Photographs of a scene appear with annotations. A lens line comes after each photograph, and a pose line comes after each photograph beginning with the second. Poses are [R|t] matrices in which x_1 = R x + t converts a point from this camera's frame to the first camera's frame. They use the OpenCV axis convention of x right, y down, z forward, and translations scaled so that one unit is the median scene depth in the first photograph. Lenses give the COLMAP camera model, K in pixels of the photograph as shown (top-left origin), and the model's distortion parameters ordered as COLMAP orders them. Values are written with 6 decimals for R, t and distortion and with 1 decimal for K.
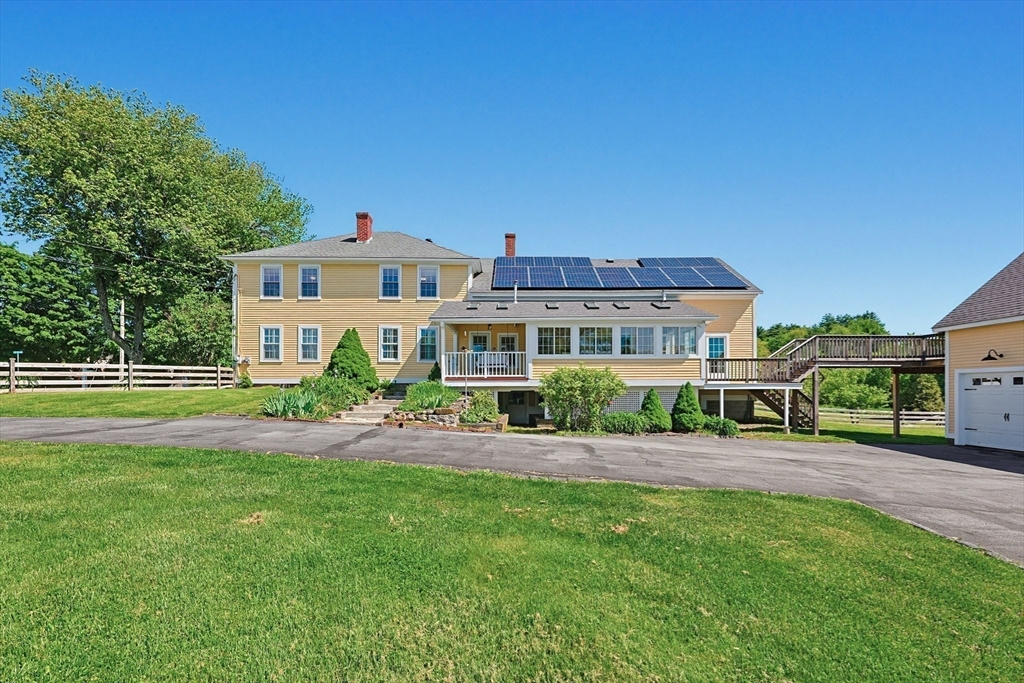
lens RADIAL K [[455.6, 0, 511.8], [0, 455.6, 387.8], [0, 0, 1]] dist [-0.000483, 0.000148]
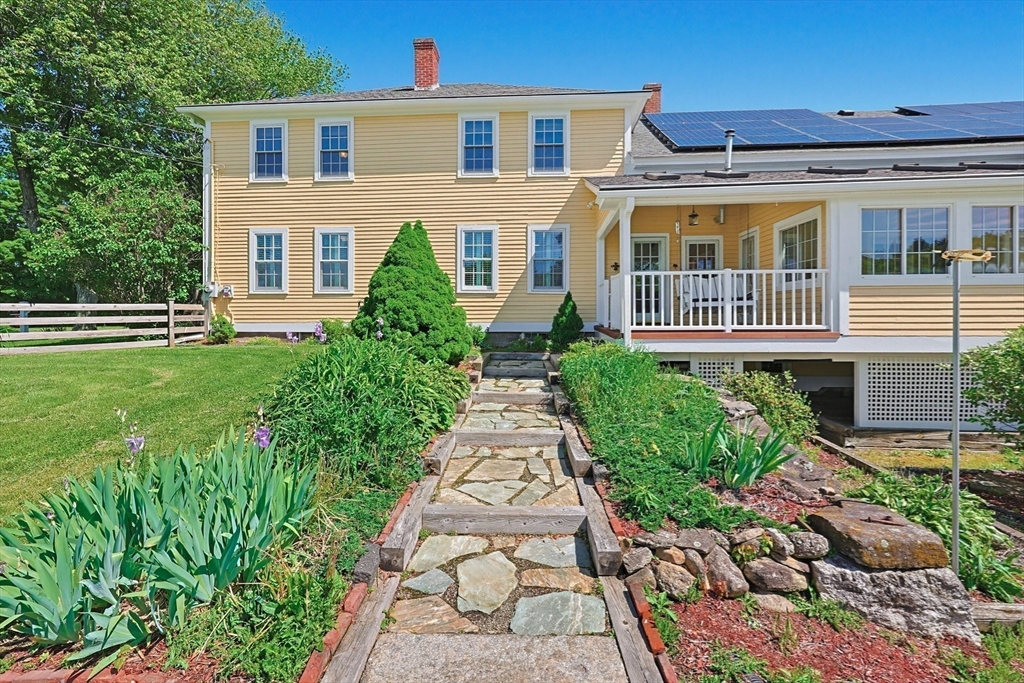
lens RADIAL K [[449.0, 0, 516.8], [0, 449.0, 310.5], [0, 0, 1]] dist [0.001484, 0.000125]
pose [[0.997239, -0.002490, -0.074218, -0.182191], [0.002214, 0.999990, -0.003802, -0.033396], [0.074227, 0.003628, 0.997235, 0.472982]]
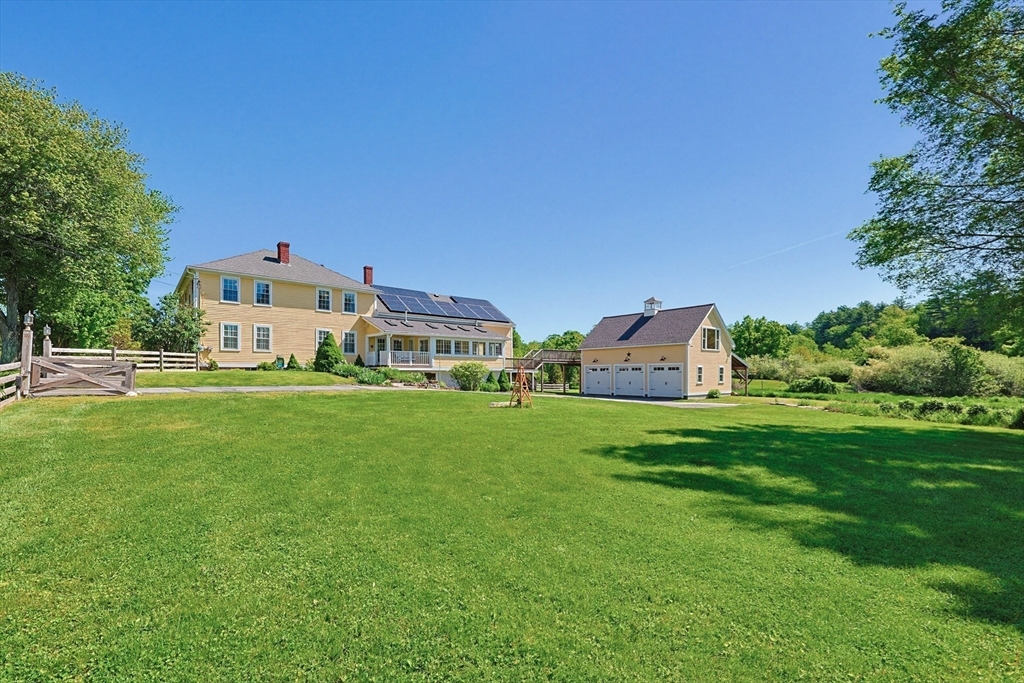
lens RADIAL K [[455.6, 0, 511.8], [0, 455.6, 387.8], [0, 0, 1]] dist [-0.000483, 0.000148]
pose [[0.763513, -0.017898, 0.645545, -0.766120], [-0.003148, 0.999501, 0.031436, 0.006914], [-0.645785, -0.026034, 0.763075, -0.540291]]
